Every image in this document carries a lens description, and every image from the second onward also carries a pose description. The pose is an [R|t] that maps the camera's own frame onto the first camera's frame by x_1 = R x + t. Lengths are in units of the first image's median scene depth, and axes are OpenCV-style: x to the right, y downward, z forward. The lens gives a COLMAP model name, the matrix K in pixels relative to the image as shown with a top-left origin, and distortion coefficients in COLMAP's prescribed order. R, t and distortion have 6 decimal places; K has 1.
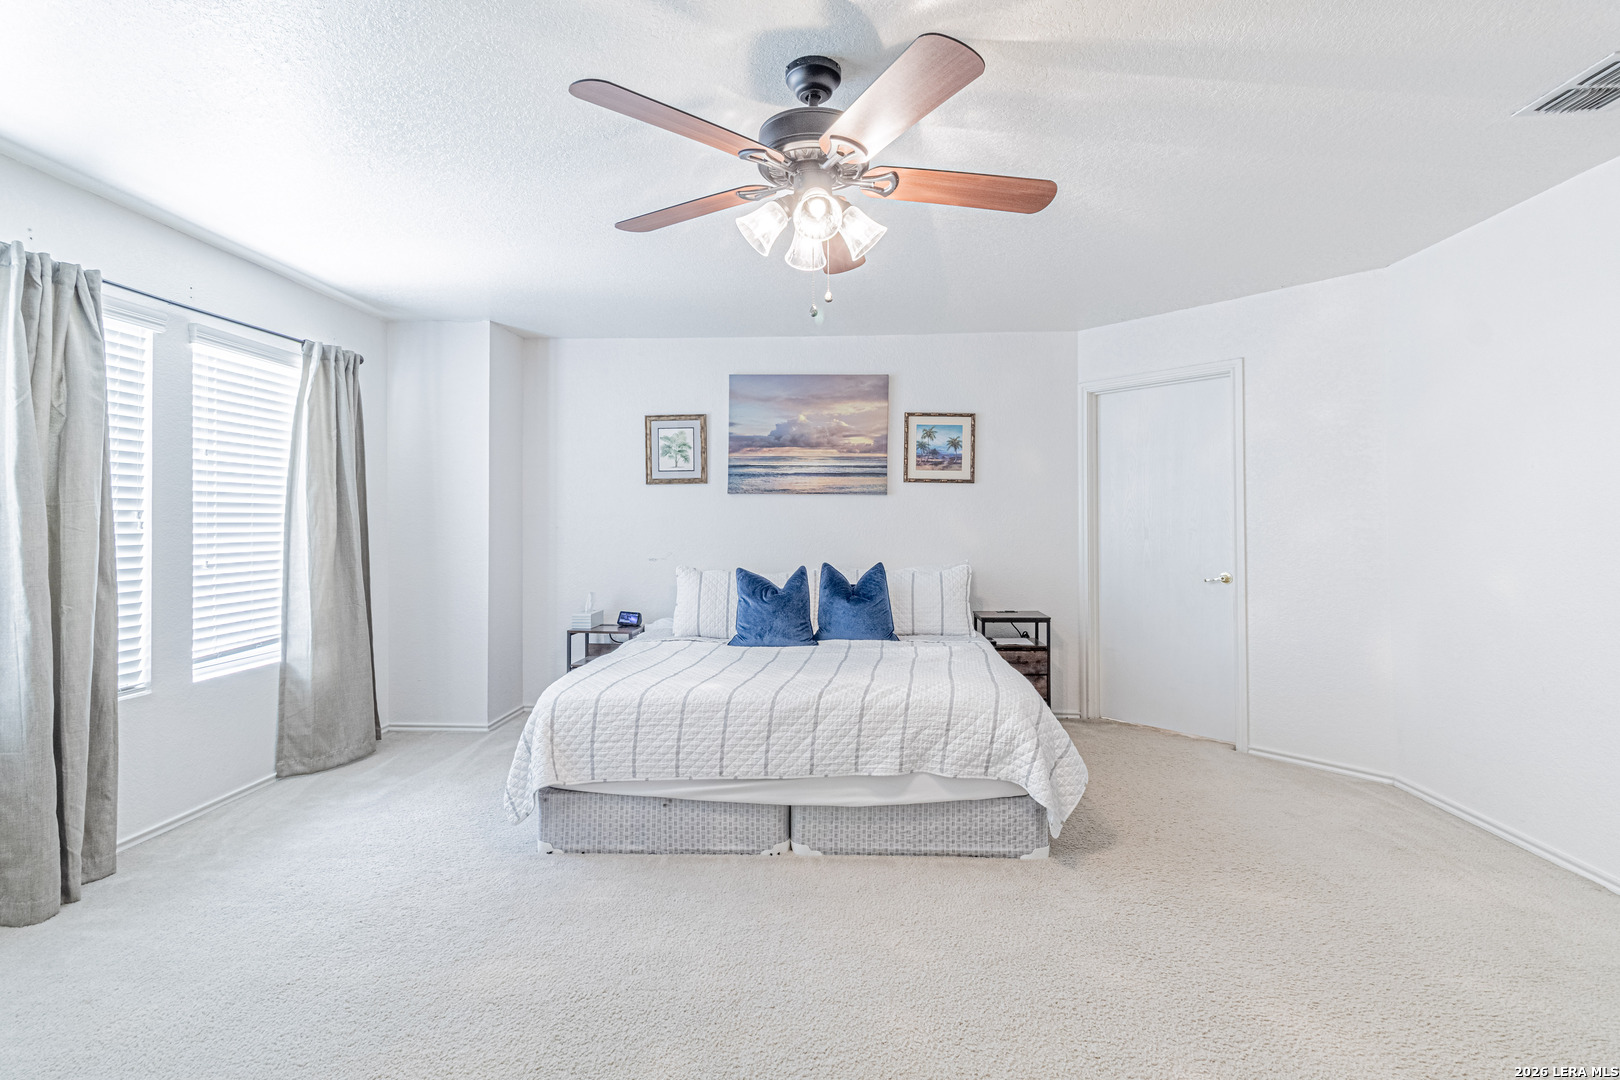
lens RADIAL K [[766.9, 0, 808.7], [0, 766.9, 521.7], [0, 0, 1]] dist [0.002740, 0.000280]
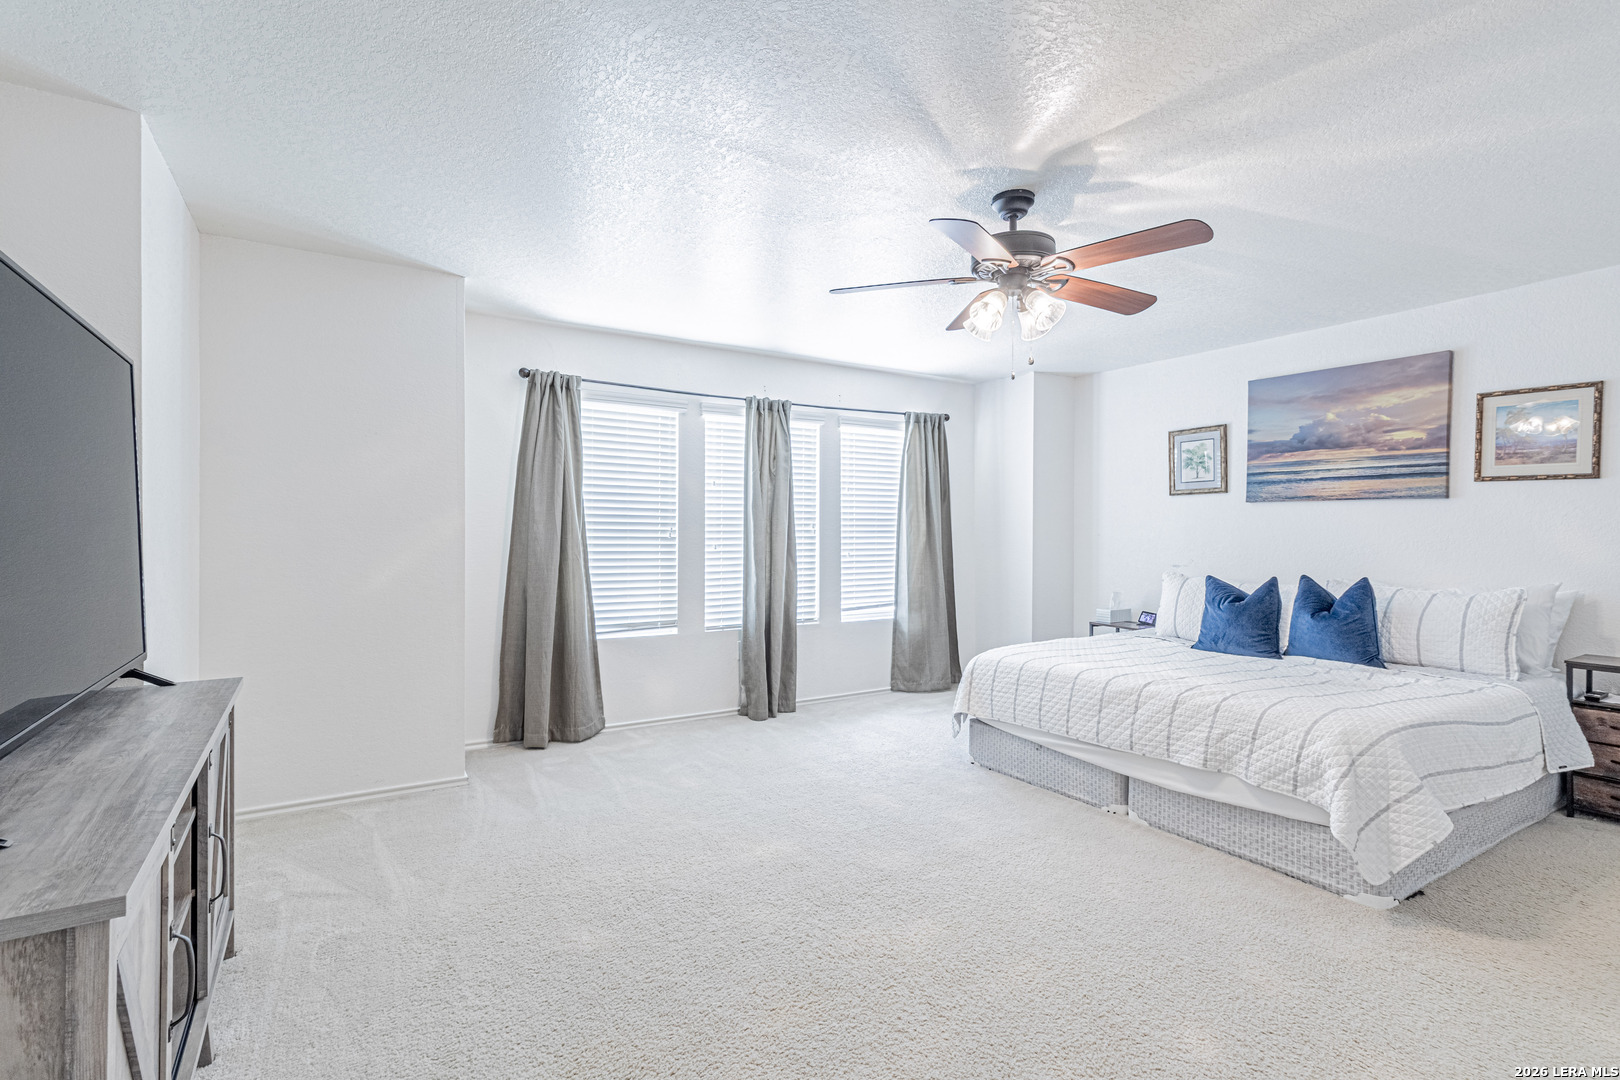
lens RADIAL K [[760.3, 0, 788.3], [0, 760.3, 556.2], [0, 0, 1]] dist [0.005127, 0.000479]
pose [[0.549332, 0.031352, -0.835016, 0.465800], [-0.001561, 0.999333, 0.036494, -0.002477], [0.835603, -0.018744, 0.549015, -0.038931]]
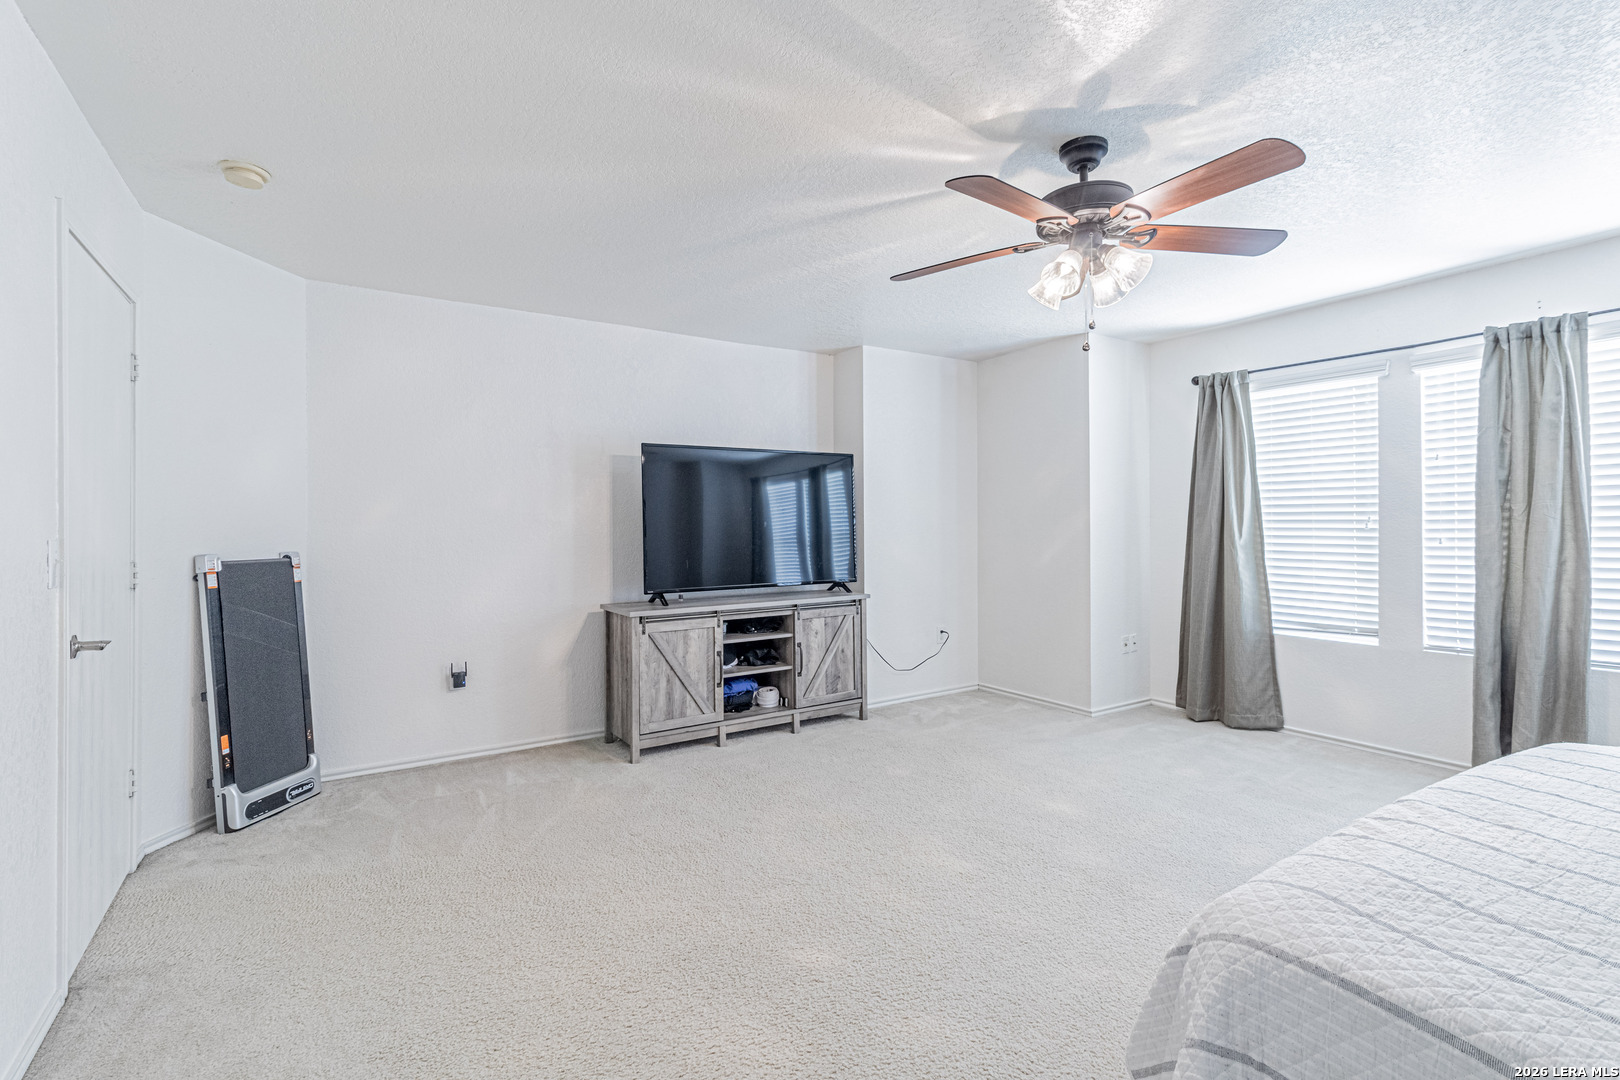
lens RADIAL K [[732.0, 0, 805.0], [0, 732.0, 550.0], [0, 0, 1]] dist [0.006334, 0.000681]
pose [[-0.825461, 0.027044, -0.563811, 0.517919], [0.012152, 0.999472, 0.030150, 0.002224], [0.564329, 0.018036, -0.825353, 0.851157]]
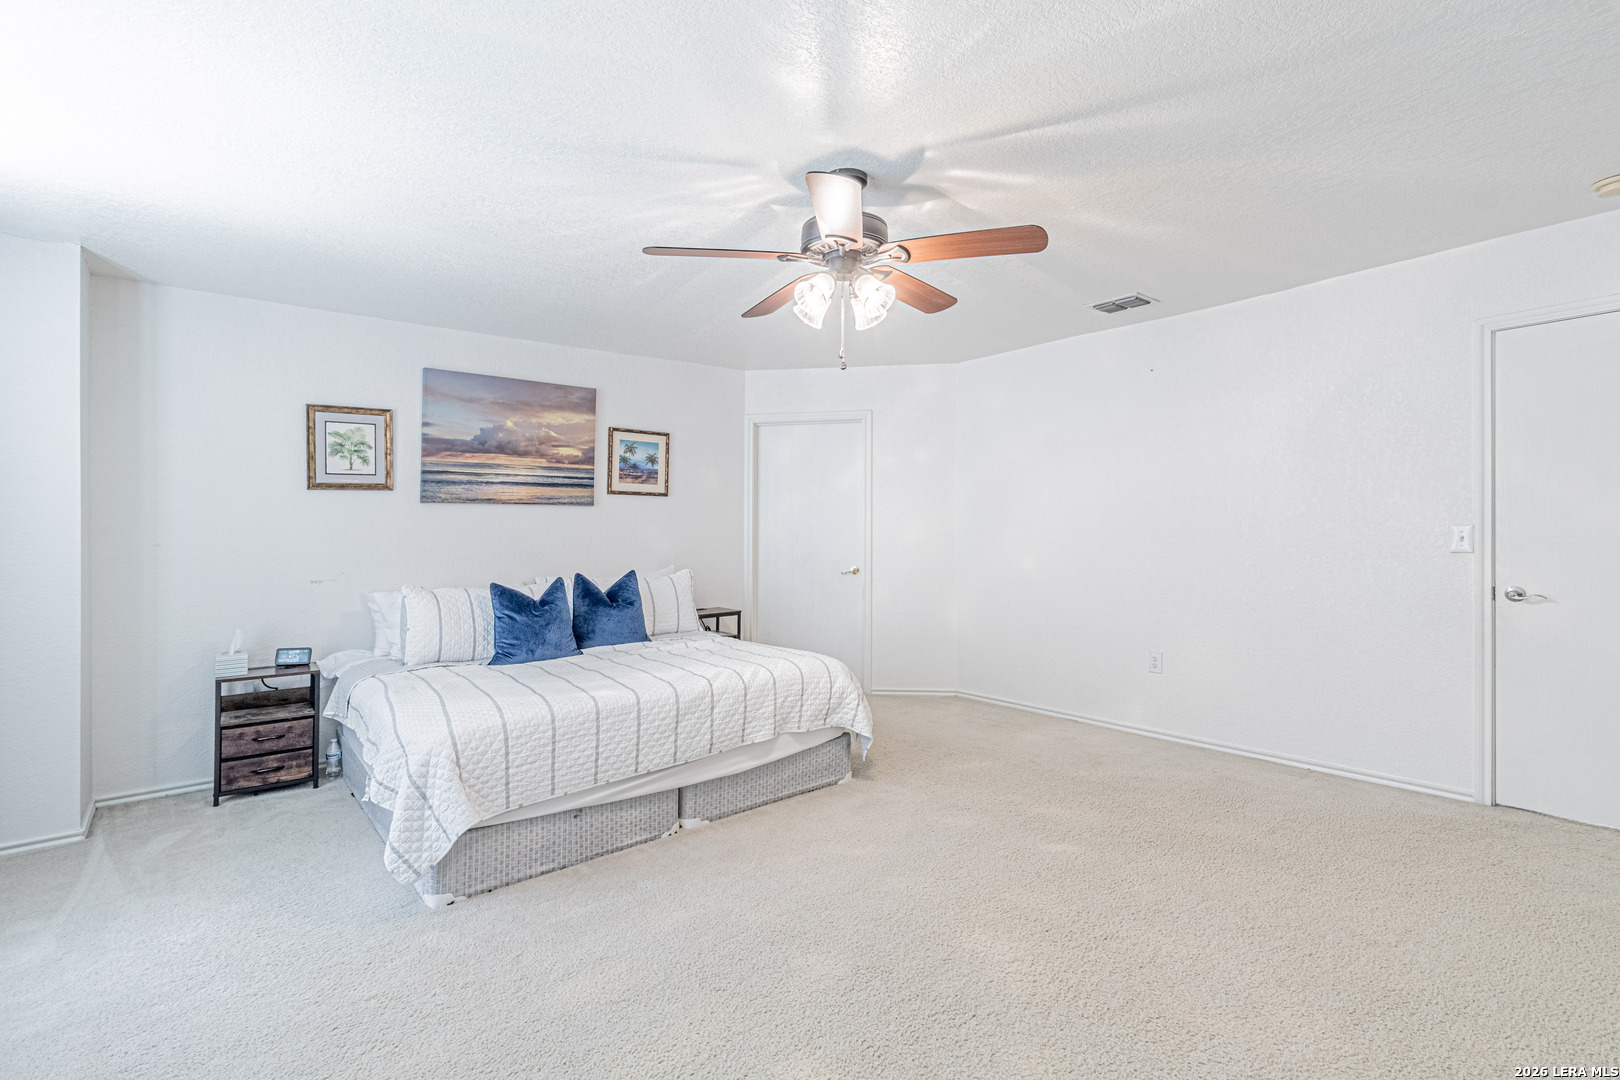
lens RADIAL K [[776.5, 0, 821.8], [0, 776.5, 557.5], [0, 0, 1]] dist [0.000320, 0.000193]
pose [[0.728646, -0.033560, 0.684068, -0.457245], [0.011618, 0.999261, 0.036648, -0.000726], [-0.684792, -0.018755, 0.728497, 0.035717]]
